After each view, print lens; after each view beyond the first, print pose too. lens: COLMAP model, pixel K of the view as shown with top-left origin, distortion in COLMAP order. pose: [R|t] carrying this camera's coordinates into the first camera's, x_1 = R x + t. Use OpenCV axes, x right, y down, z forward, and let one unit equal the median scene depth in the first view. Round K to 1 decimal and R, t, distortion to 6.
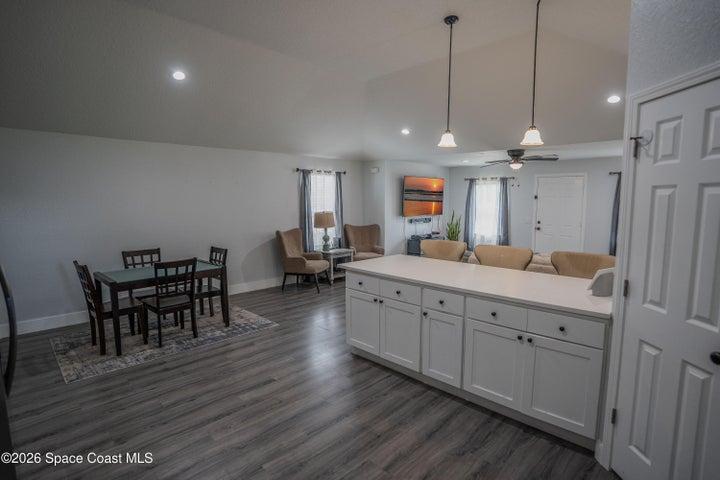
lens RADIAL K [[364.7, 0, 369.3], [0, 364.7, 240.0], [0, 0, 1]] dist [-0.040893, 0.000163]
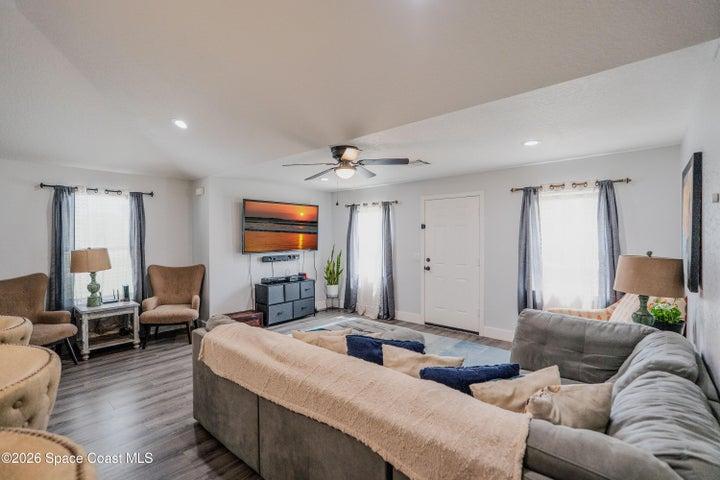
lens RADIAL K [[325.7, 0, 360.8], [0, 325.7, 239.4], [0, 0, 1]] dist [-0.001790, 0.000248]
pose [[0.999457, -0.004525, 0.032642, 0.357324], [0.007707, 0.995154, -0.098028, -0.030148], [-0.032041, 0.098227, 0.994648, 0.384969]]
